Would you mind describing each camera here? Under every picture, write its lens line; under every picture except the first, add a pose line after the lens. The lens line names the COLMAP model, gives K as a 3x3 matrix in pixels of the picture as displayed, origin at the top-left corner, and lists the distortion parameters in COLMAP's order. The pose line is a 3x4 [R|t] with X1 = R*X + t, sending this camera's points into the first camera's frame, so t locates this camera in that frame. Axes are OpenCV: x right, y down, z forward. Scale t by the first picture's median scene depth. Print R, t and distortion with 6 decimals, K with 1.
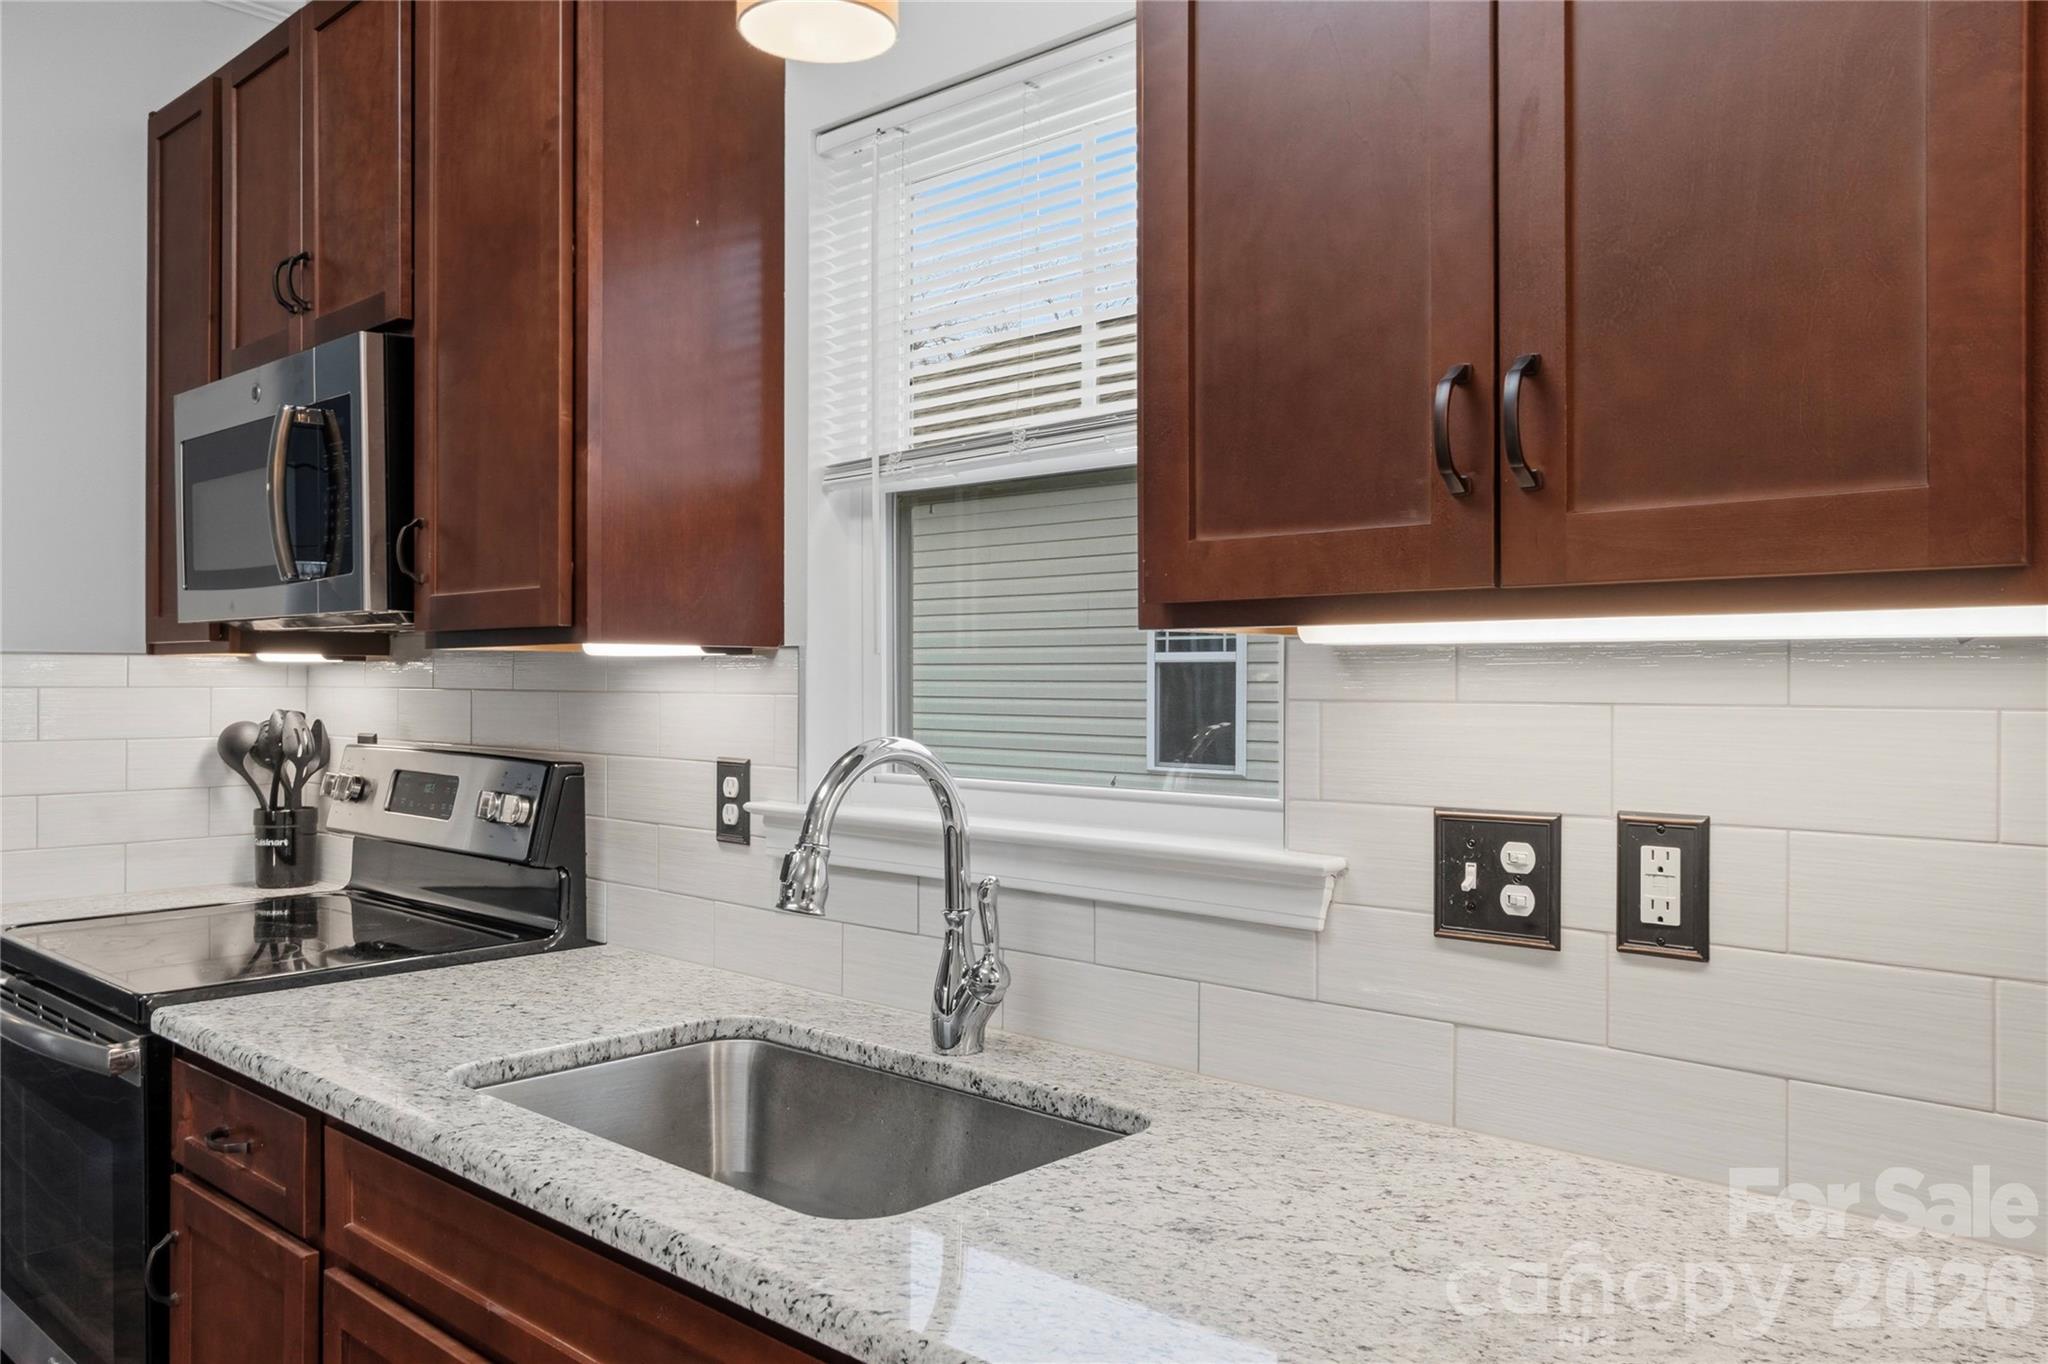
lens RADIAL K [[1511.5, 0, 1057.8], [0, 1511.5, 687.6], [0, 0, 1]] dist [-0.006920, 0.005647]
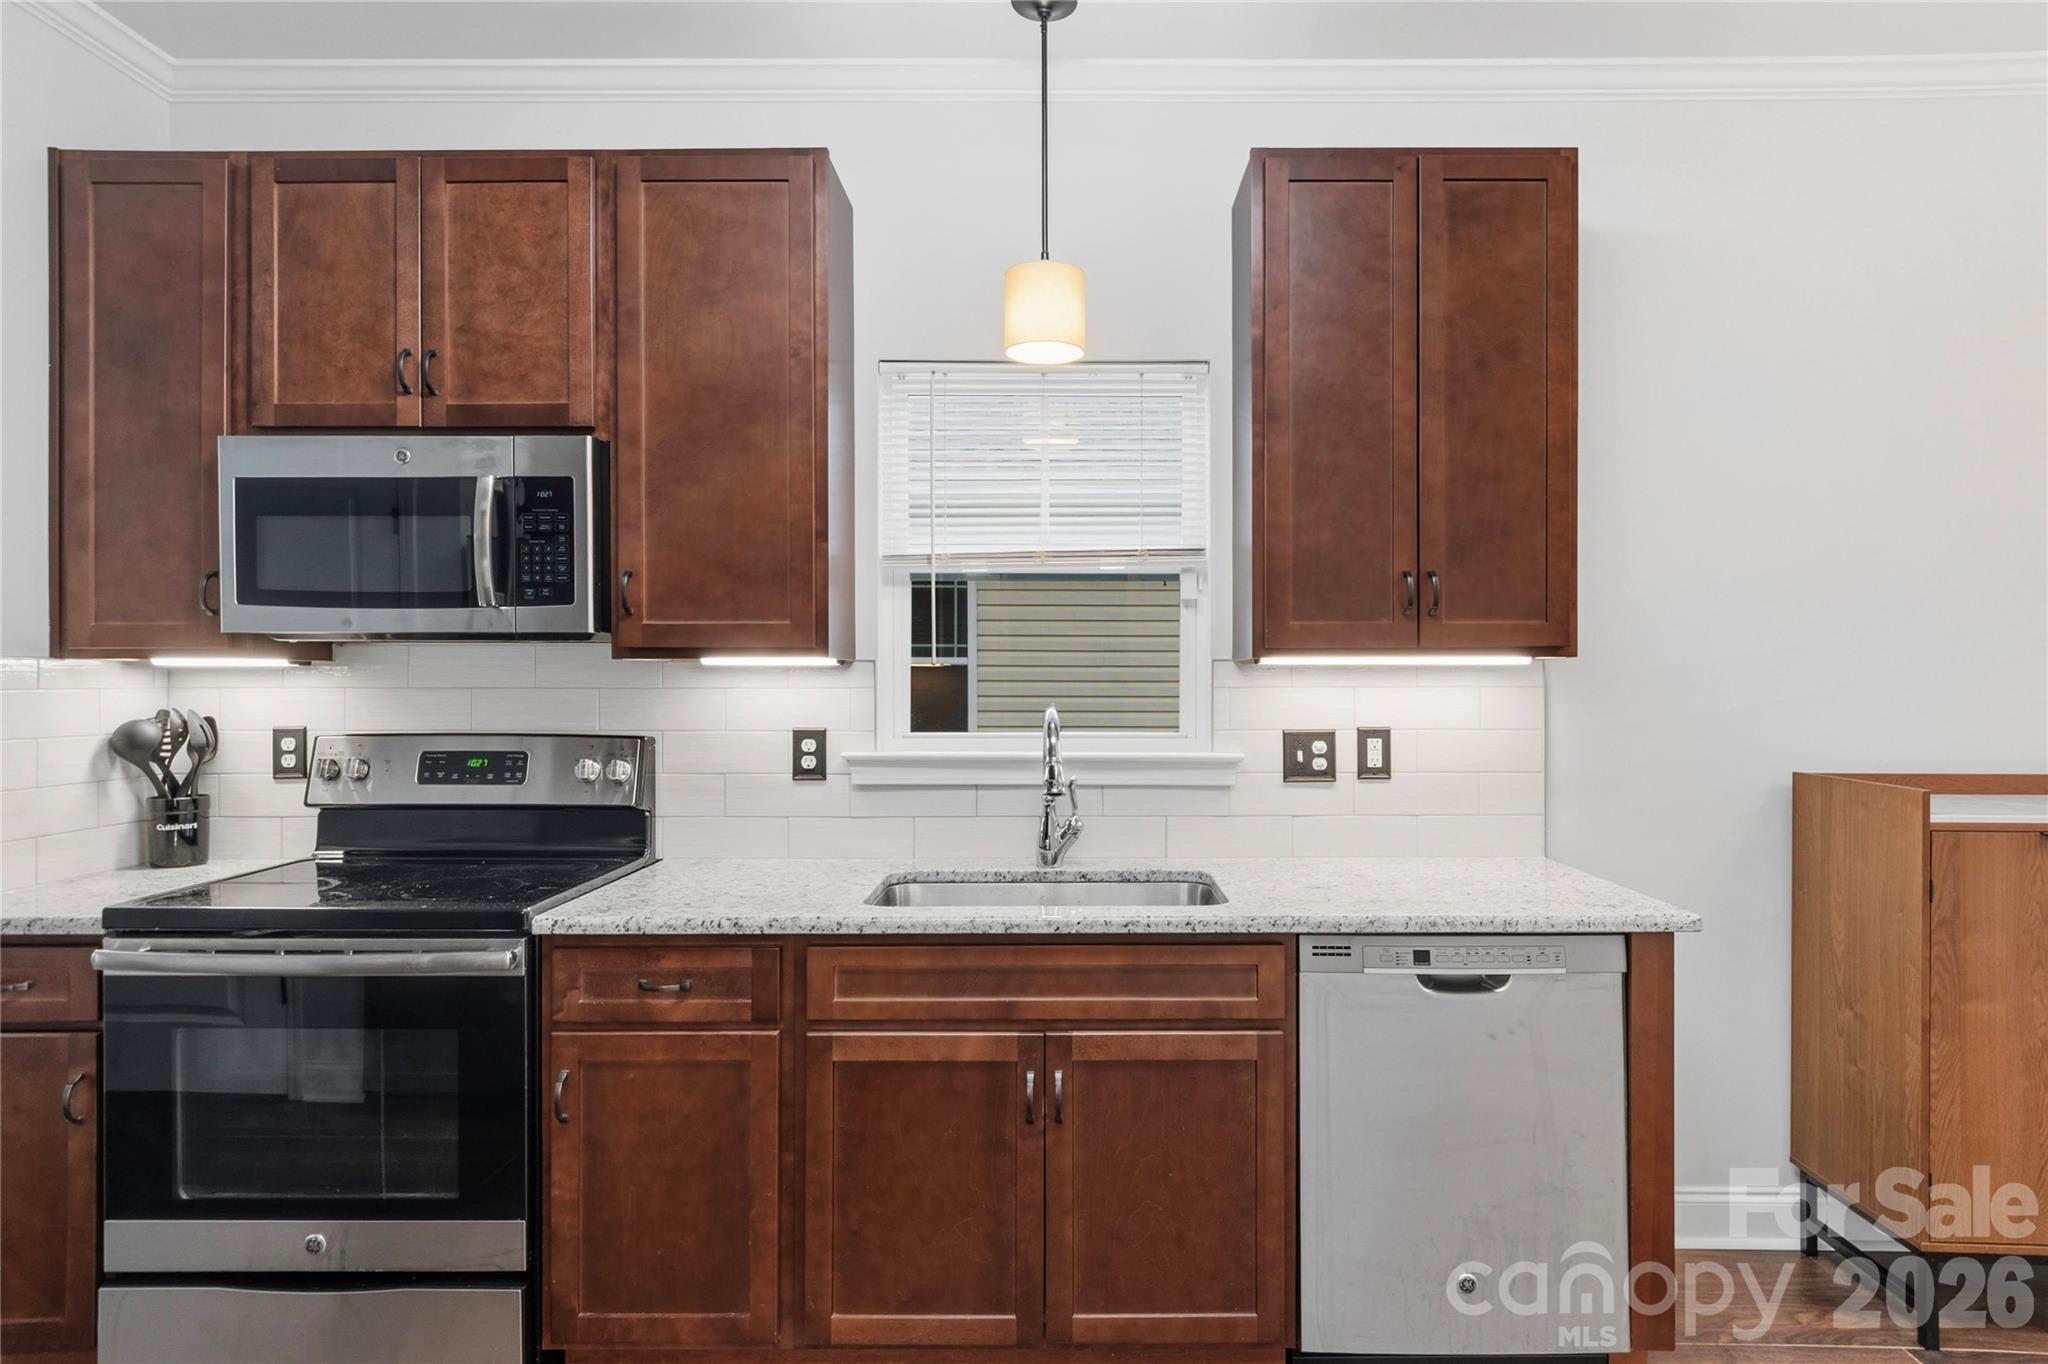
lens RADIAL K [[1109.3, 0, 1076.3], [0, 1109.3, 681.7], [0, 0, 1]] dist [0.002361, 0.001274]
pose [[0.747130, -0.004284, 0.664664, -0.815240], [0.006295, 0.999980, -0.000631, -0.000388], [-0.664648, 0.004655, 0.747142, -0.088956]]
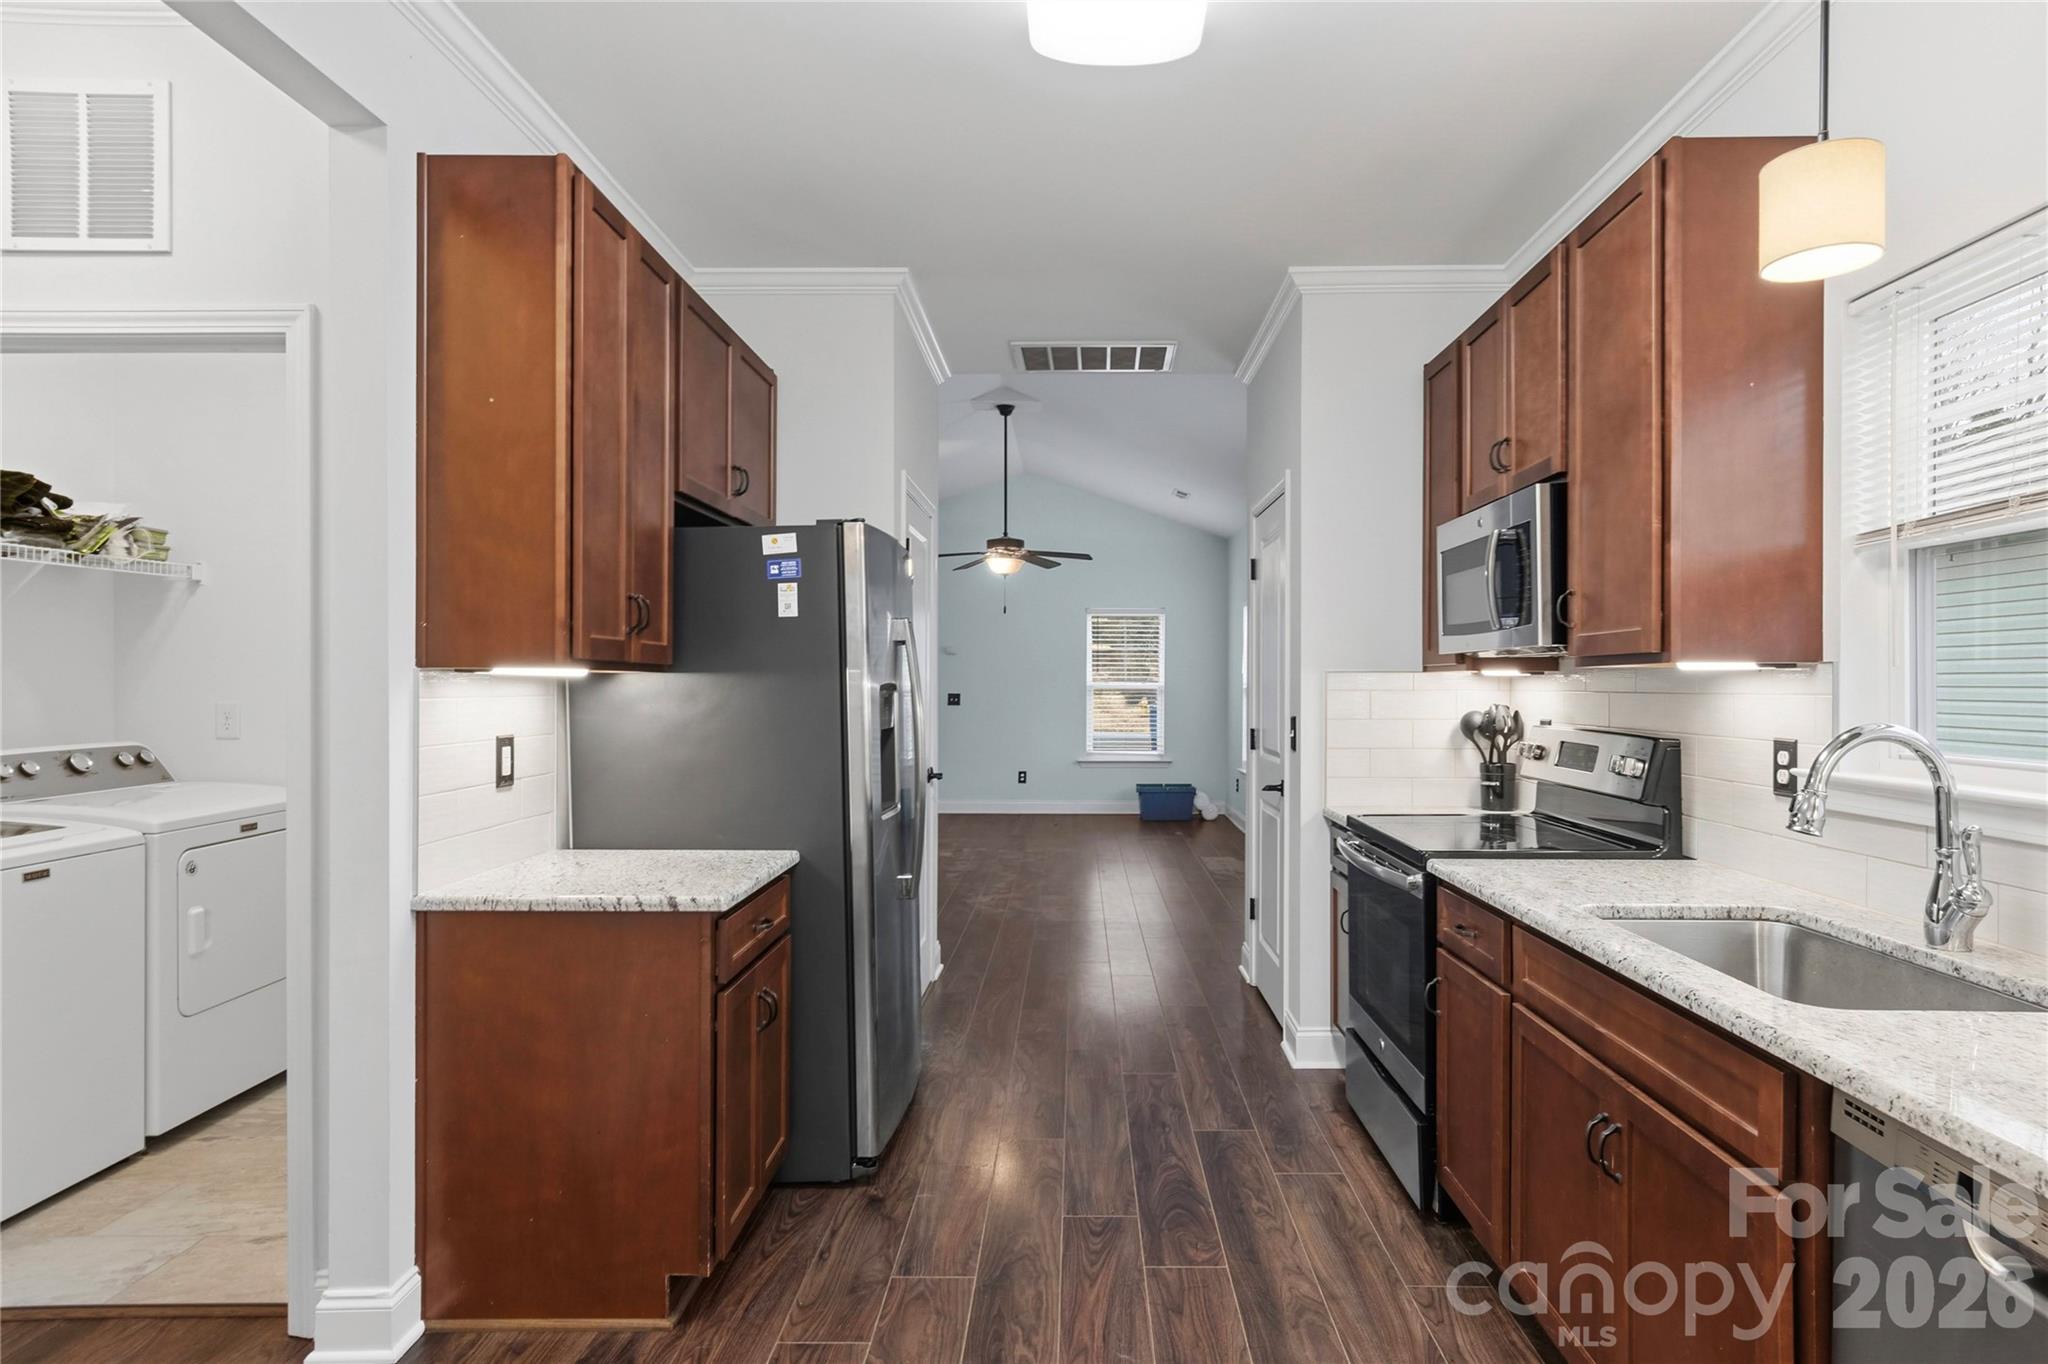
lens RADIAL K [[1109.3, 0, 1076.3], [0, 1109.3, 681.7], [0, 0, 1]] dist [0.002361, 0.001274]
pose [[0.666328, -0.005092, -0.745641, 0.134510], [-0.002453, 0.999956, -0.009021, 0.003010], [0.745654, 0.007839, 0.666287, -0.239051]]
